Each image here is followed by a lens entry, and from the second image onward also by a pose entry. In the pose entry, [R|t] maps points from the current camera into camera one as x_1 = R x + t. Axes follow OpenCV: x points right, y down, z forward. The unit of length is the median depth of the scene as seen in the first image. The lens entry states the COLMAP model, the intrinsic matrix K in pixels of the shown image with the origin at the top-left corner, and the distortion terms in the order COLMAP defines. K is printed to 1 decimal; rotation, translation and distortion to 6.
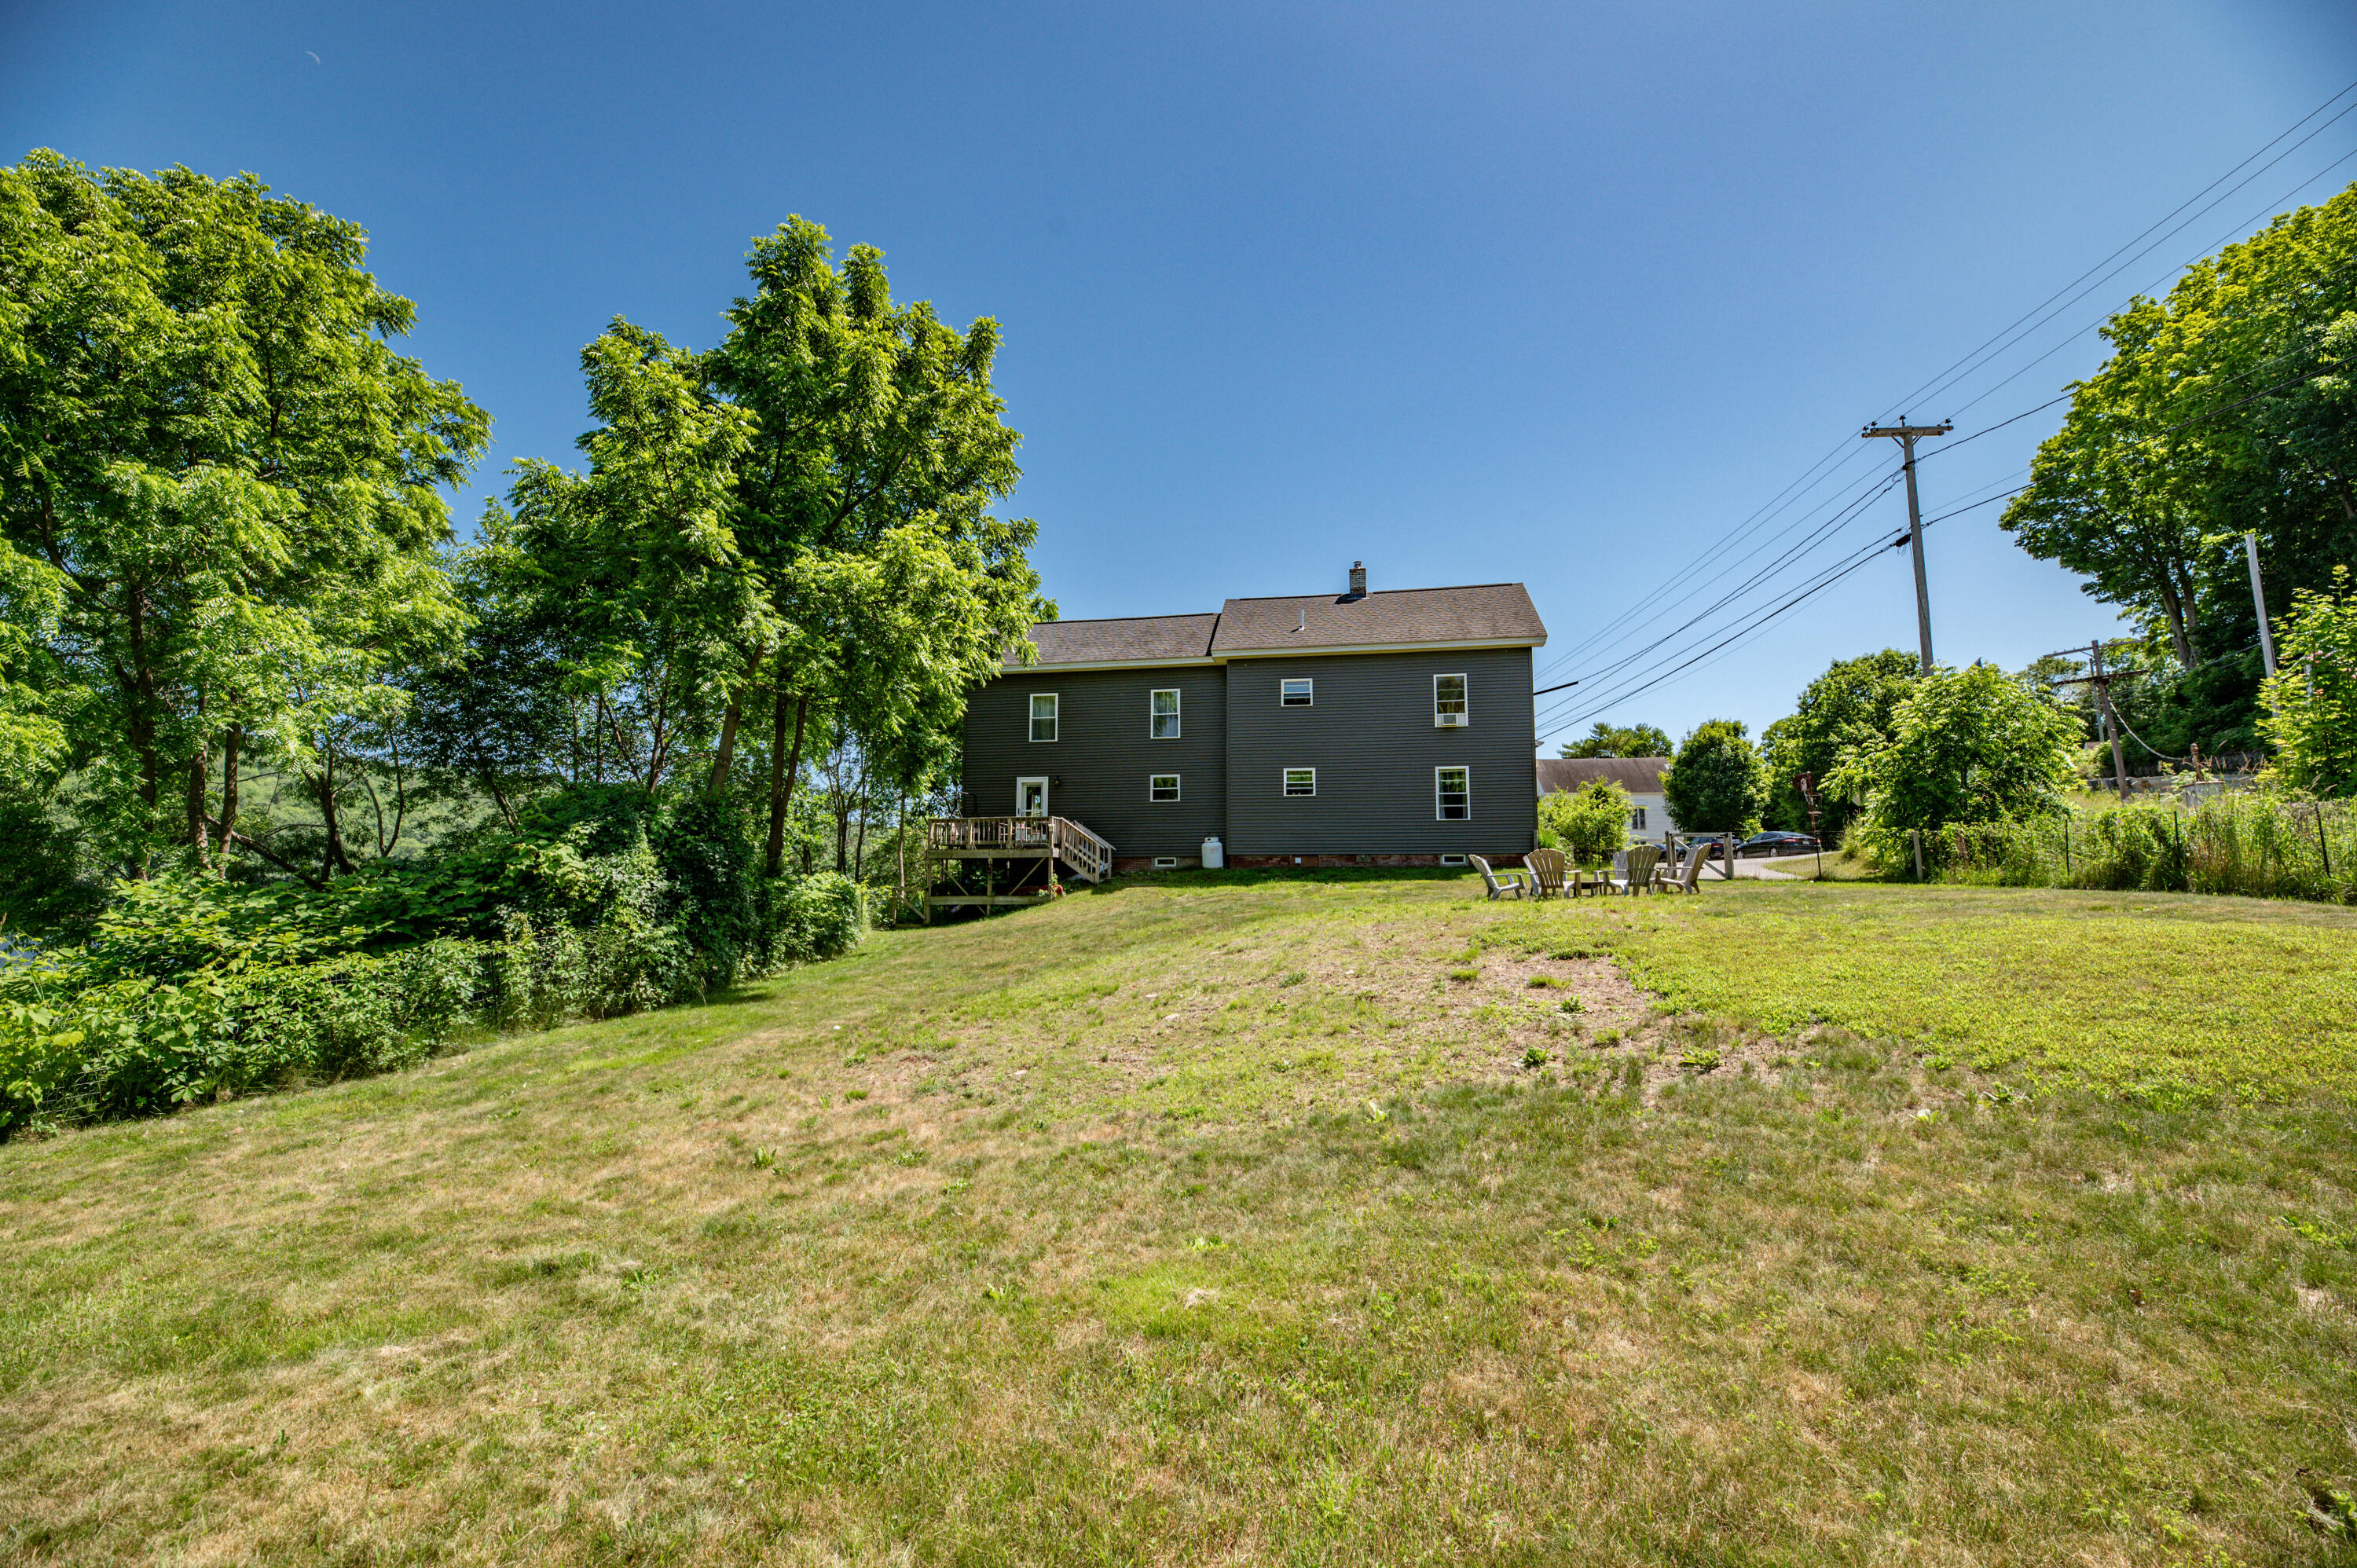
lens RADIAL K [[969.7, 0, 1194.2], [0, 969.7, 789.1], [0, 0, 1]] dist [-0.000510, -0.000253]
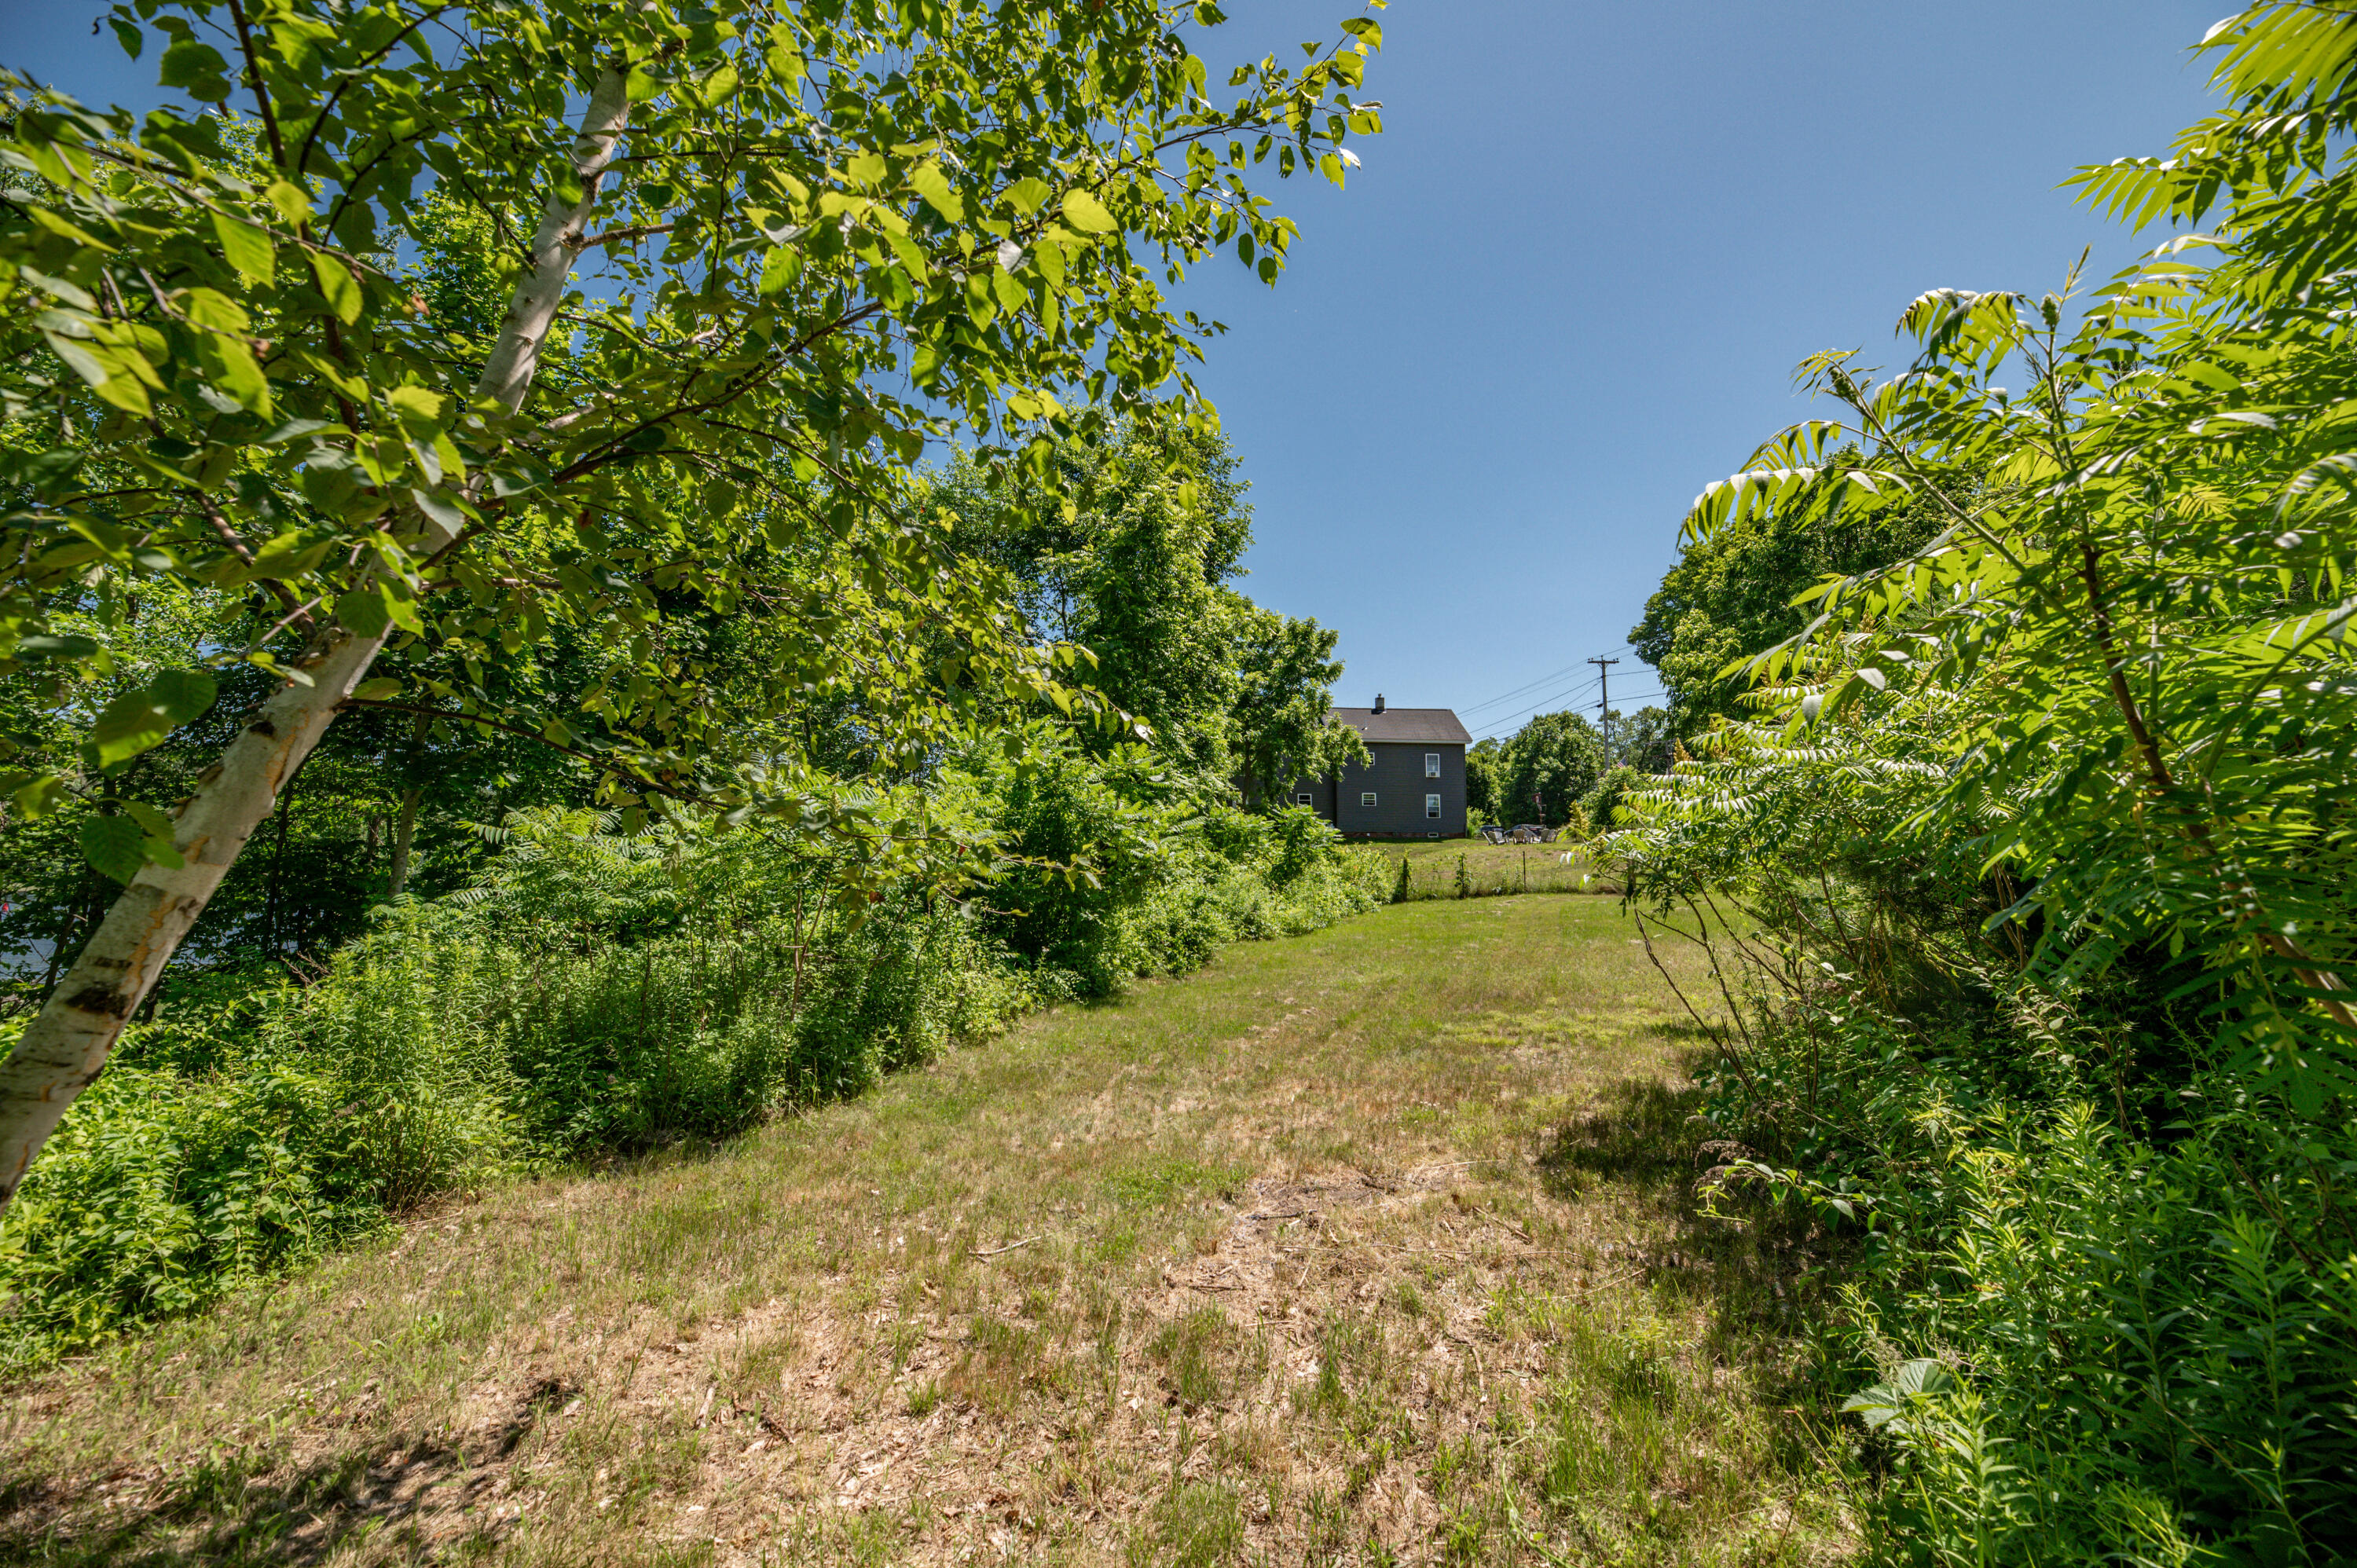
lens RADIAL K [[969.7, 0, 1194.2], [0, 969.7, 789.1], [0, 0, 1]] dist [-0.000510, -0.000253]
pose [[0.958133, 0.030859, 0.284655, -0.589549], [-0.036602, 0.999219, 0.014877, -0.031964], [-0.283973, -0.024673, 0.958515, -0.663422]]
